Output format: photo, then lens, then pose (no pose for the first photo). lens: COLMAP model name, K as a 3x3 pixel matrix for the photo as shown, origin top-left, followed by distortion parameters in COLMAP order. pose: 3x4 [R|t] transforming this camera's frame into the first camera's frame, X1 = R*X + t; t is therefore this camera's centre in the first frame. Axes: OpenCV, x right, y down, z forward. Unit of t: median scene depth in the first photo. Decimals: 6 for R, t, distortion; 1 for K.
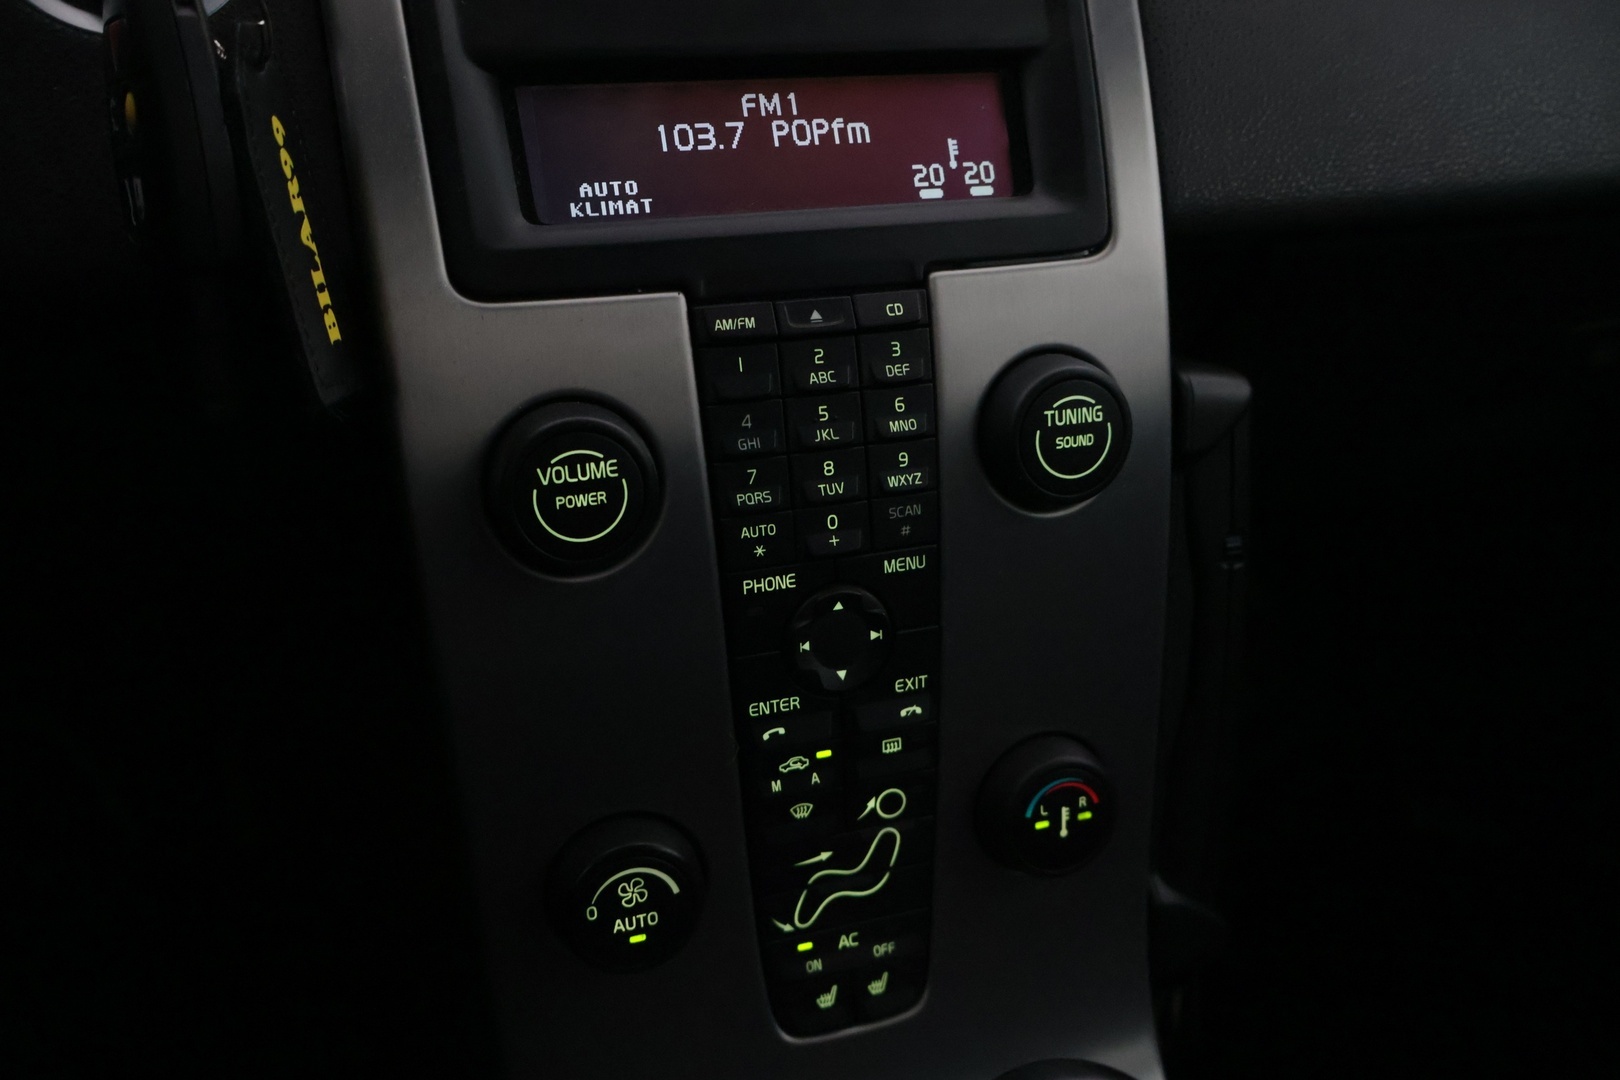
lens RADIAL K [[1334.4, 0, 809.4], [0, 1334.4, 548.5], [0, 0, 1]] dist [0.002999, 0.001587]
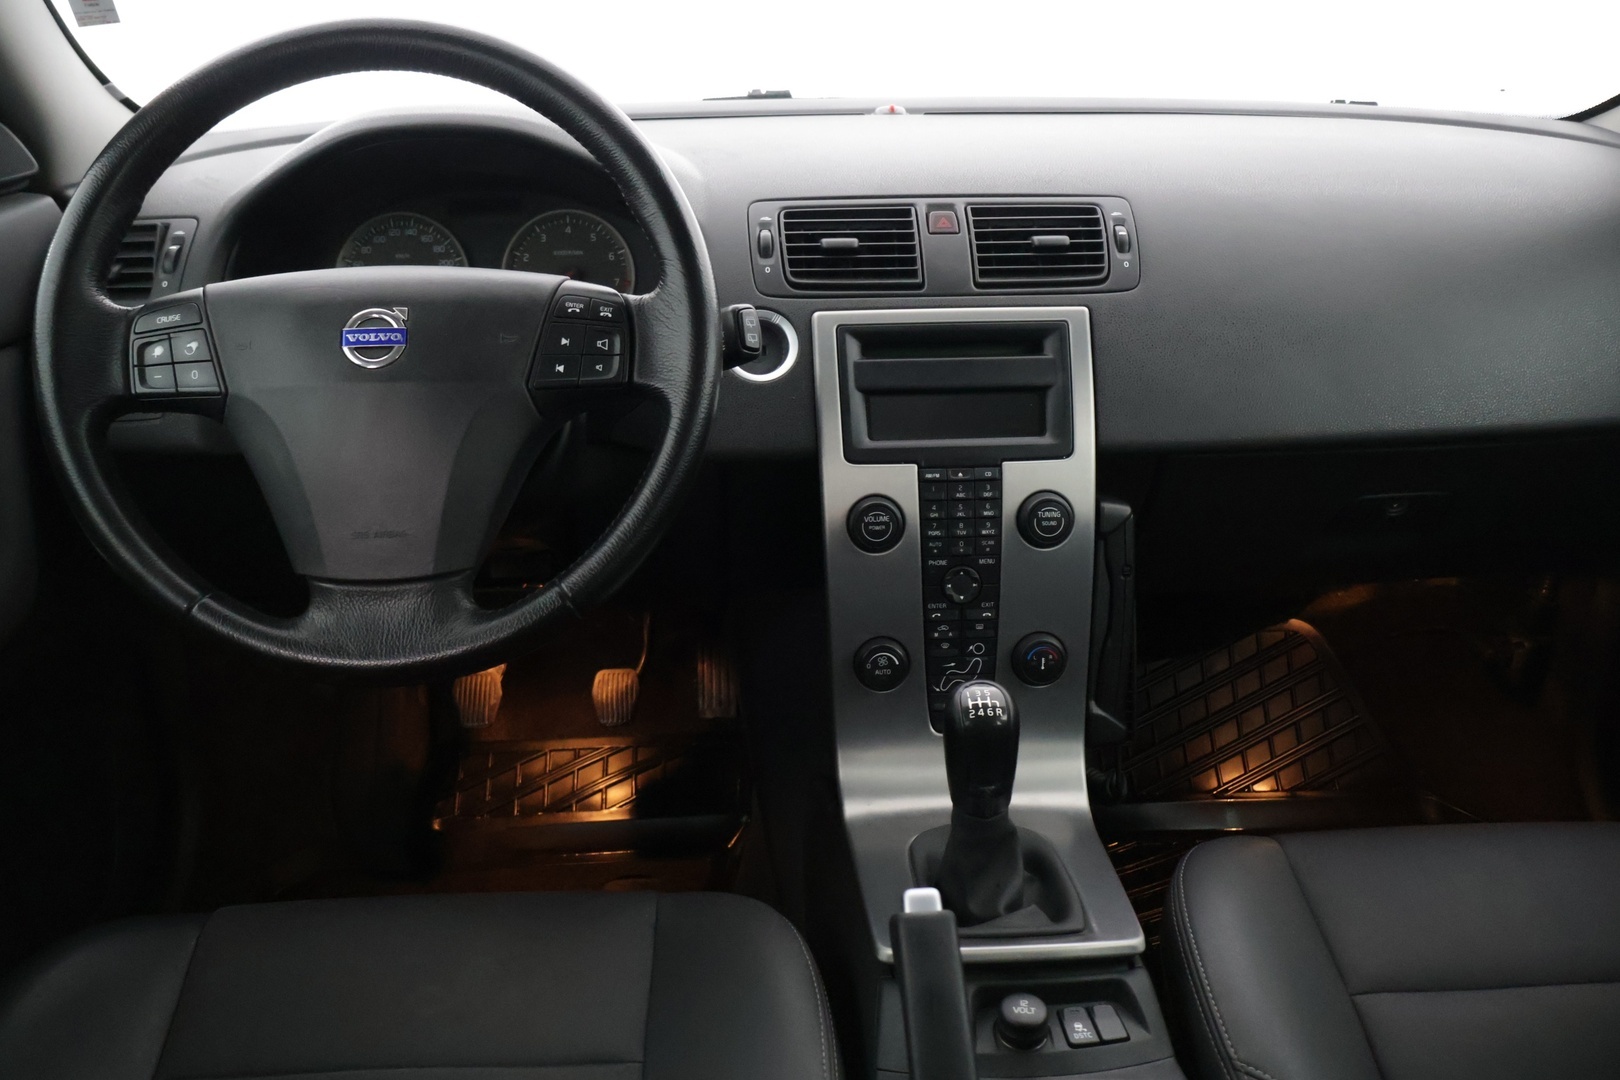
lens RADIAL K [[1334.4, 0, 804.7], [0, 1334.4, 555.3], [0, 0, 1]] dist [0.002999, 0.001587]
pose [[0.961122, 0.081717, -0.263754, 0.463515], [-0.099511, 0.993526, -0.054801, 0.201007], [0.257568, 0.078917, 0.963032, -1.922496]]
